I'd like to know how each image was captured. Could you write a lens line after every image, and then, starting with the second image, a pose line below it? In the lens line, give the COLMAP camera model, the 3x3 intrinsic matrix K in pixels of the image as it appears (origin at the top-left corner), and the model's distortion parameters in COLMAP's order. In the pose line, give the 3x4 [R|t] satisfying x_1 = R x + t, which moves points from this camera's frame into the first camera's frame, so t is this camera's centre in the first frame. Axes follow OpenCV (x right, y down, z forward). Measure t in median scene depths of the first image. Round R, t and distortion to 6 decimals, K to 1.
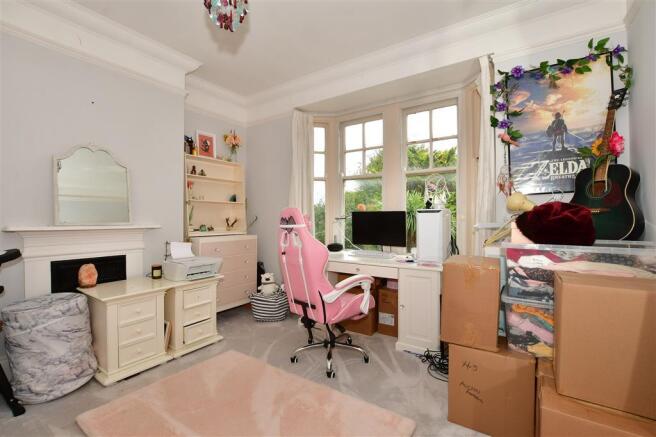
lens RADIAL K [[288.1, 0, 327.5], [0, 288.1, 225.7], [0, 0, 1]] dist [-0.040551, 0.005260]
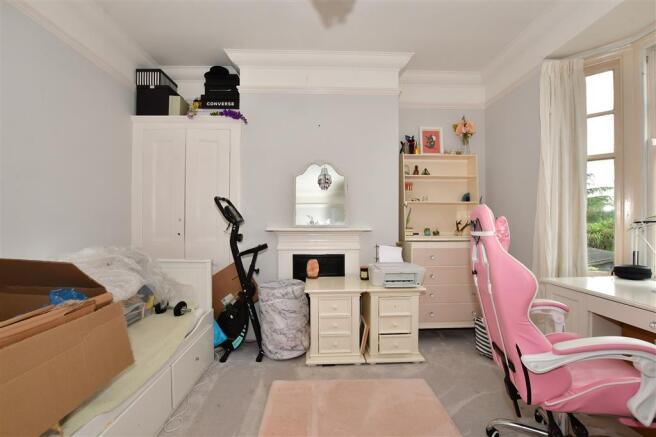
lens RADIAL K [[288.1, 0, 327.5], [0, 288.1, 225.7], [0, 0, 1]] dist [-0.040551, 0.005260]
pose [[0.581726, 0.010137, -0.813322, 0.167390], [-0.017804, 0.999841, -0.000272, -0.007980], [0.813190, 0.014638, 0.581814, 0.271359]]
